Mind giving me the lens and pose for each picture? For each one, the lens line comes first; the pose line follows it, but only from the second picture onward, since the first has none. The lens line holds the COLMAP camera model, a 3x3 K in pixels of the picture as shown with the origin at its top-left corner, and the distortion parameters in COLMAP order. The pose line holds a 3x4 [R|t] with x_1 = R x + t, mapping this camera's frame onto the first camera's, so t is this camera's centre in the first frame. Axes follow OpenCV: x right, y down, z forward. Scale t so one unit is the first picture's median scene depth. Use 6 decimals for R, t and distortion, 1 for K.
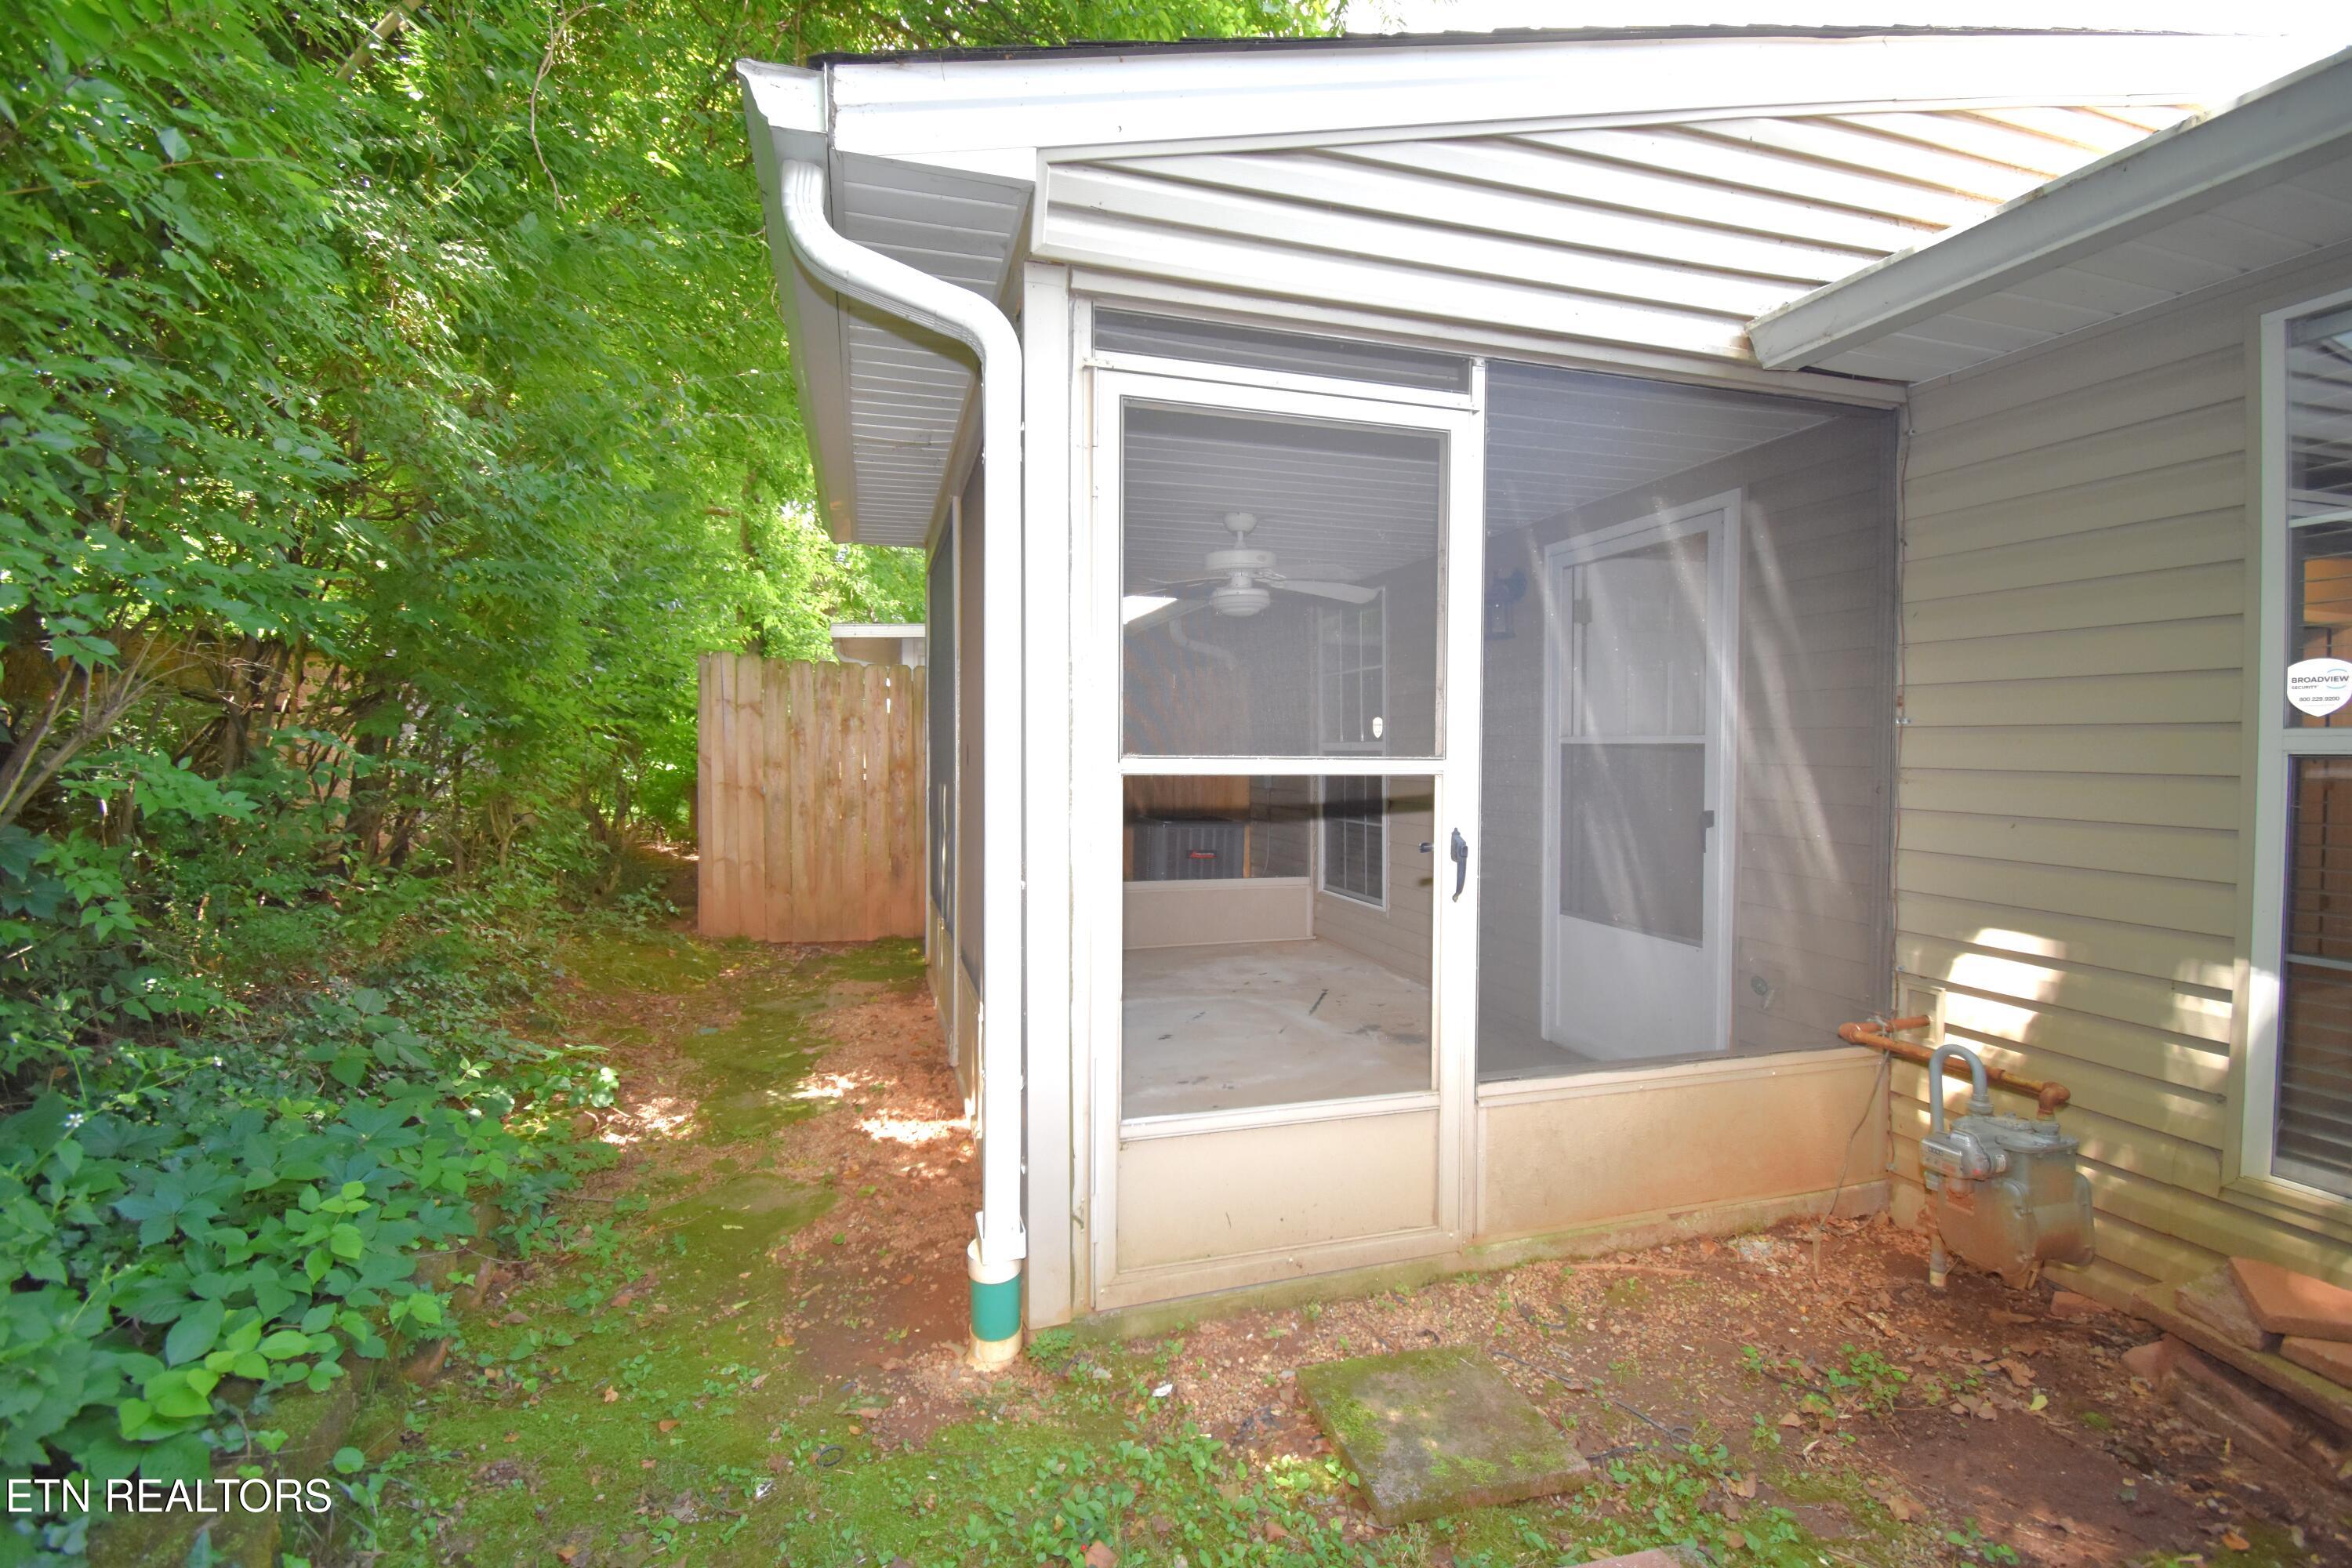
lens RADIAL K [[1042.2, 0, 1176.0], [0, 1042.2, 784.0], [0, 0, 1]] dist [-0.000792, -0.000435]
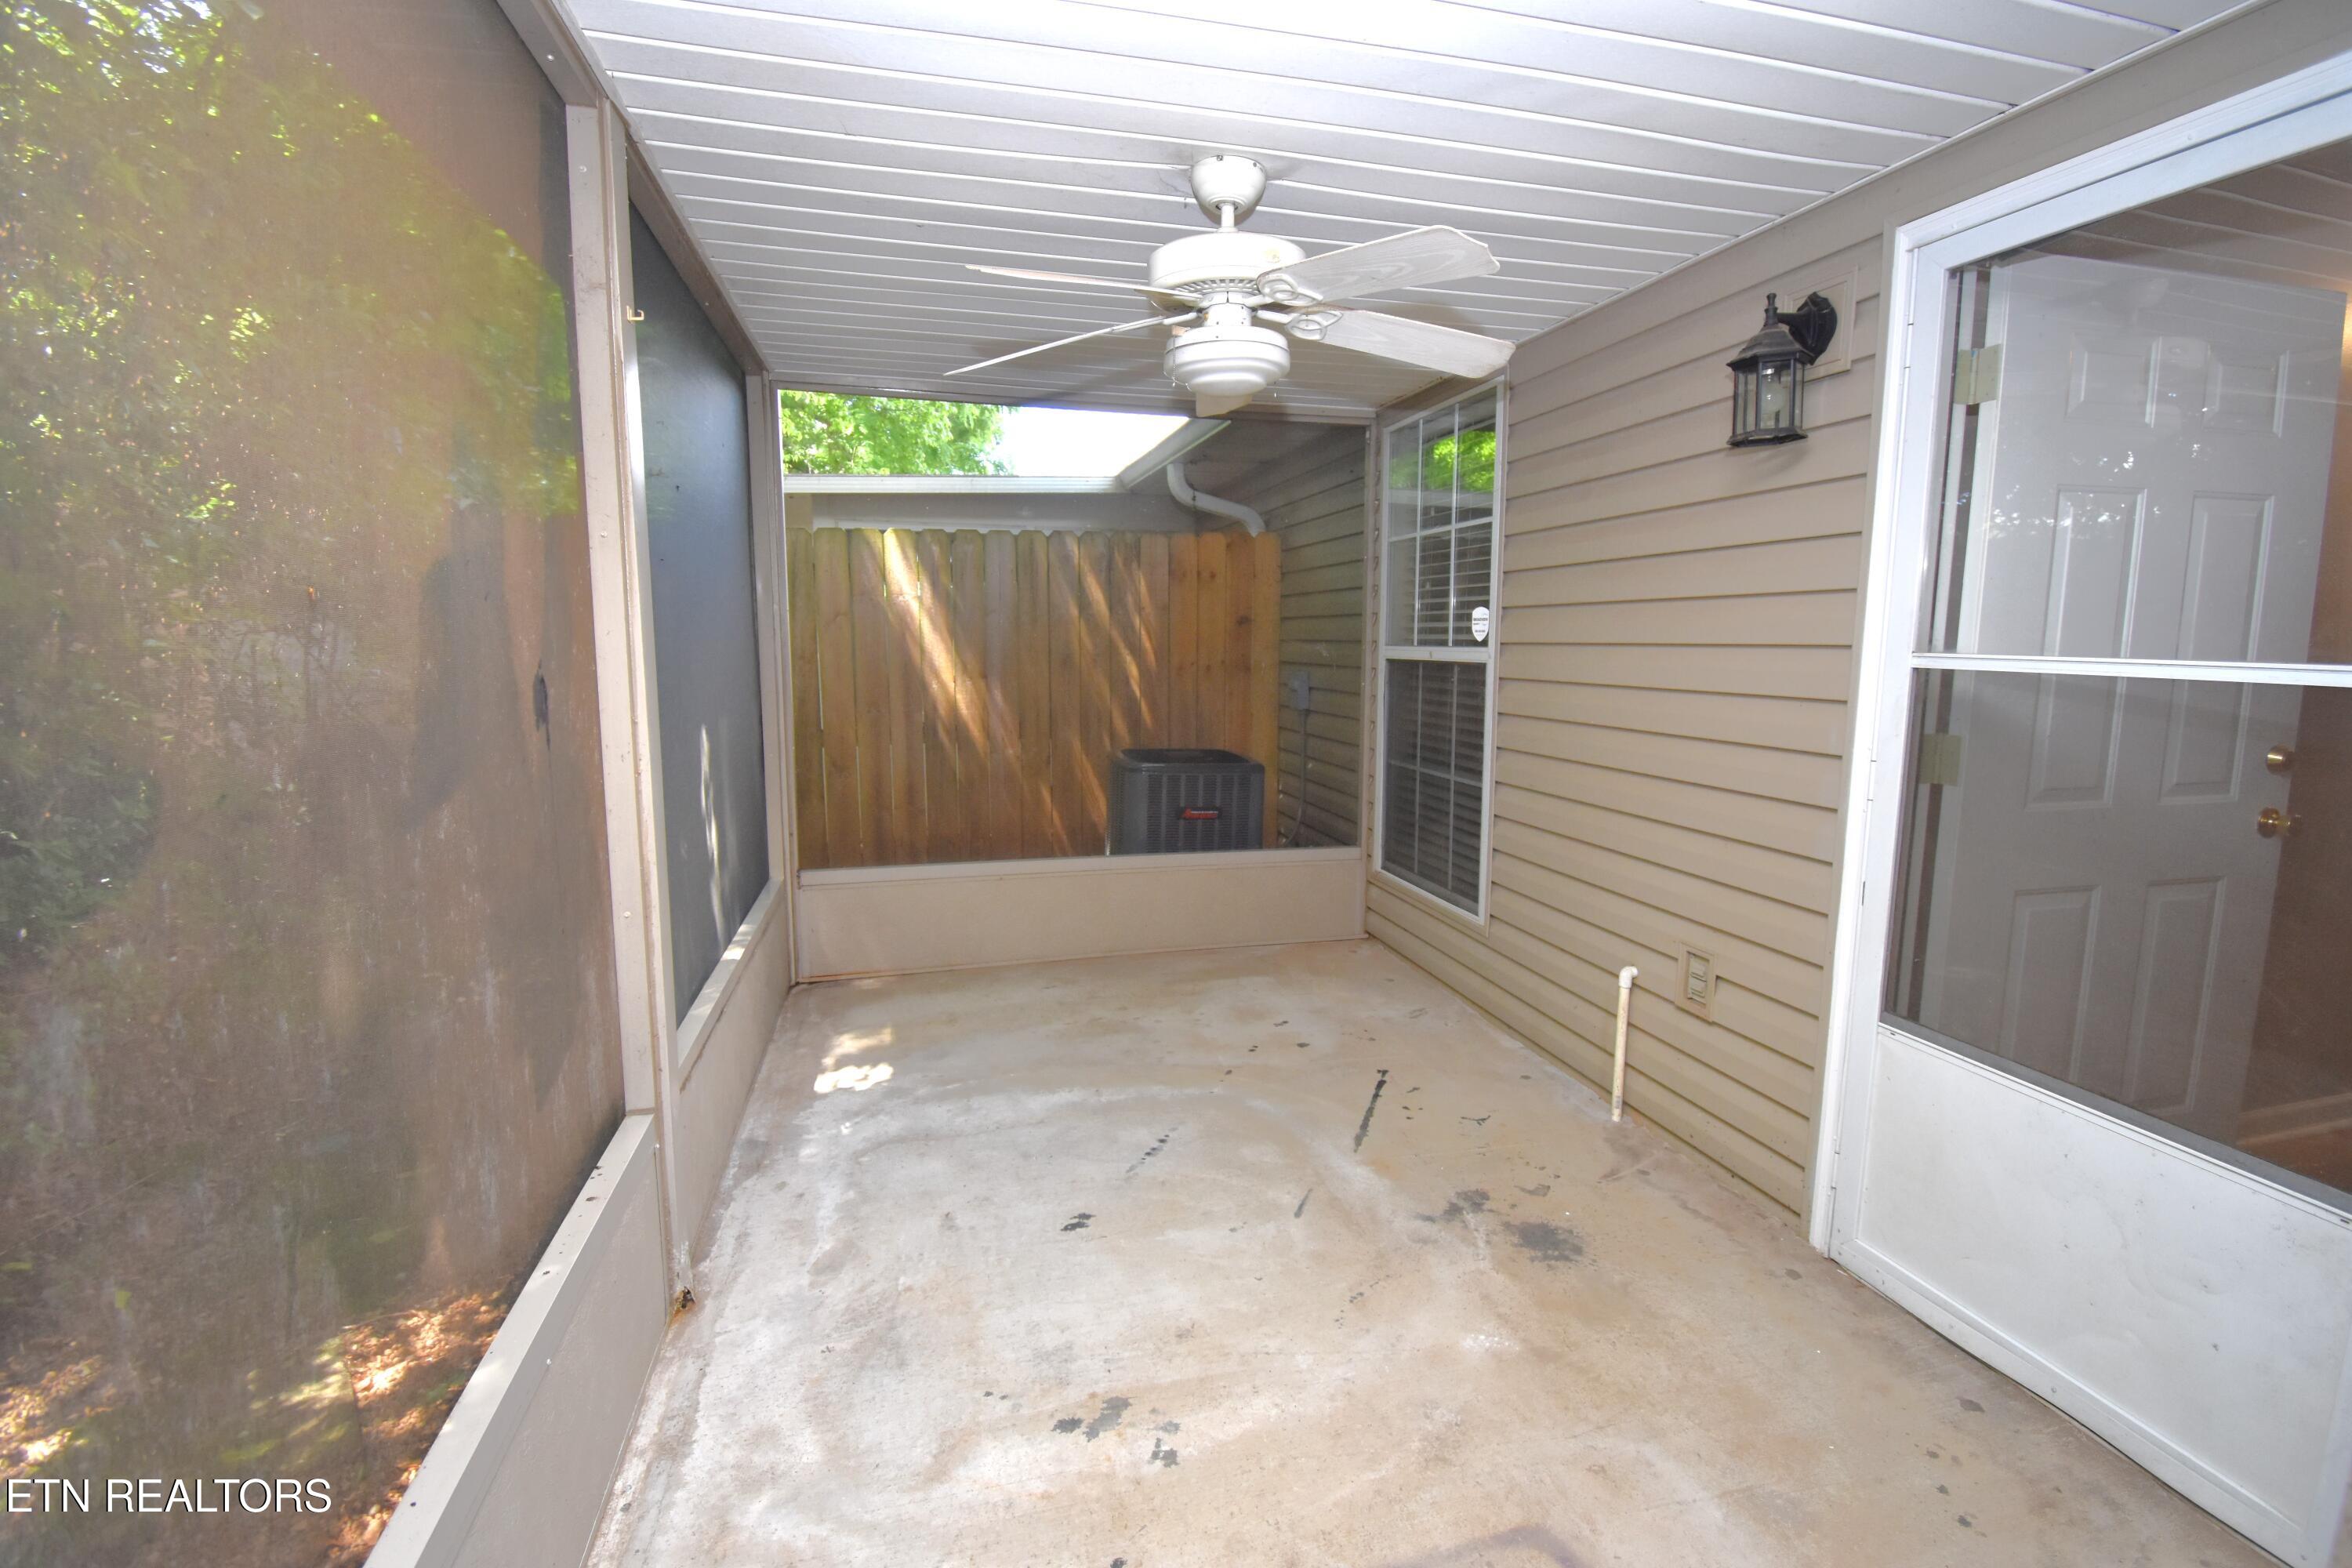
lens RADIAL K [[1042.2, 0, 1176.0], [0, 1042.2, 784.0], [0, 0, 1]] dist [-0.000792, -0.000435]
pose [[0.998848, 0.010964, -0.046717, 0.060150], [-0.005865, 0.994143, 0.107914, -0.034786], [0.047626, -0.107516, 0.993062, 0.489466]]
